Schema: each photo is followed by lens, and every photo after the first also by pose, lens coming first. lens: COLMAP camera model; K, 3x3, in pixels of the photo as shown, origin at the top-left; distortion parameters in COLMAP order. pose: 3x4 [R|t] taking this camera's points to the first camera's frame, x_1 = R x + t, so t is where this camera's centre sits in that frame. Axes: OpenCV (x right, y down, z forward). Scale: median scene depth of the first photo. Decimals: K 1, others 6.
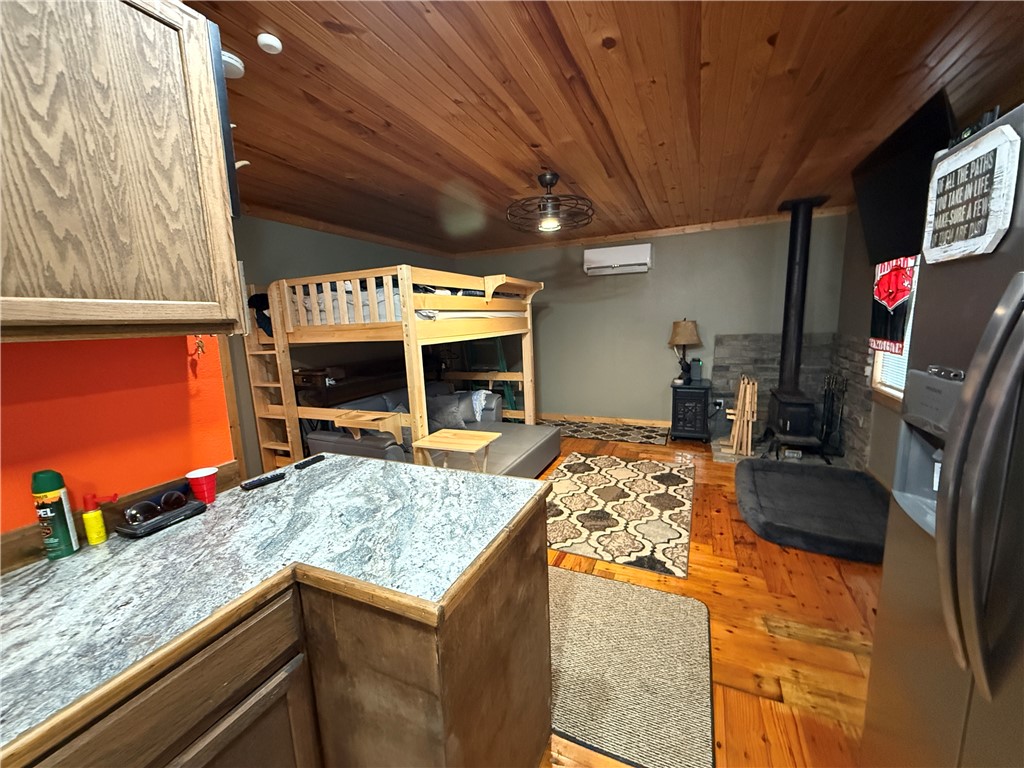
lens RADIAL K [[408.6, 0, 513.0], [0, 408.6, 387.9], [0, 0, 1]] dist [0.002823, -0.000085]
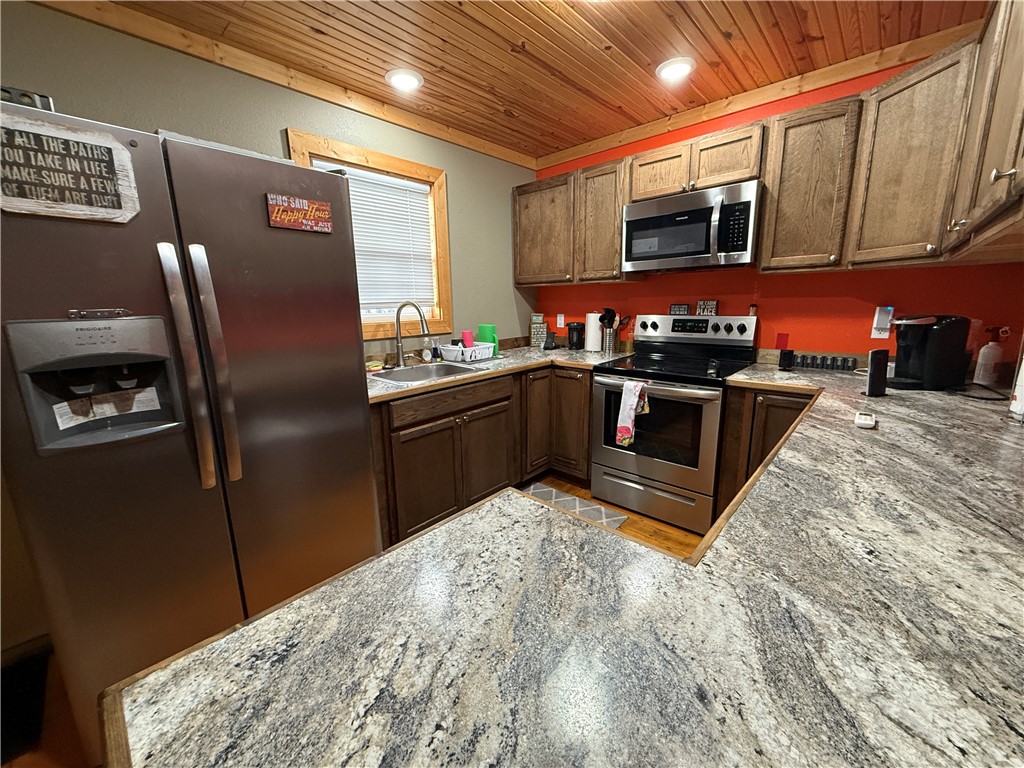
lens RADIAL K [[408.6, 0, 510.1], [0, 408.6, 383.4], [0, 0, 1]] dist [0.002823, -0.000085]
pose [[-0.947181, -0.012299, 0.320464, -0.477419], [0.102675, 0.935036, 0.339359, -0.120687], [-0.303819, 0.354338, -0.884386, 1.645565]]
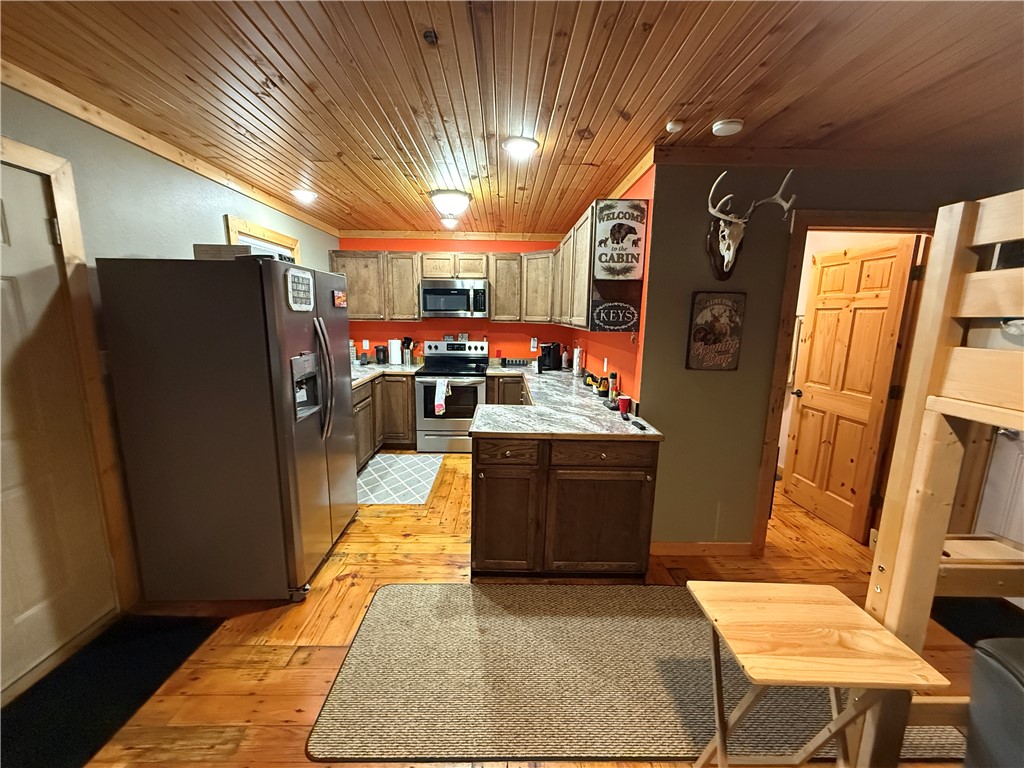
lens RADIAL K [[408.6, 0, 509.5], [0, 408.6, 385.0], [0, 0, 1]] dist [0.002823, -0.000085]
pose [[-0.906411, 0.092691, -0.412102, -0.072650], [-0.053252, 0.942766, 0.329176, -0.297746], [0.419027, 0.320314, -0.849597, 2.204496]]
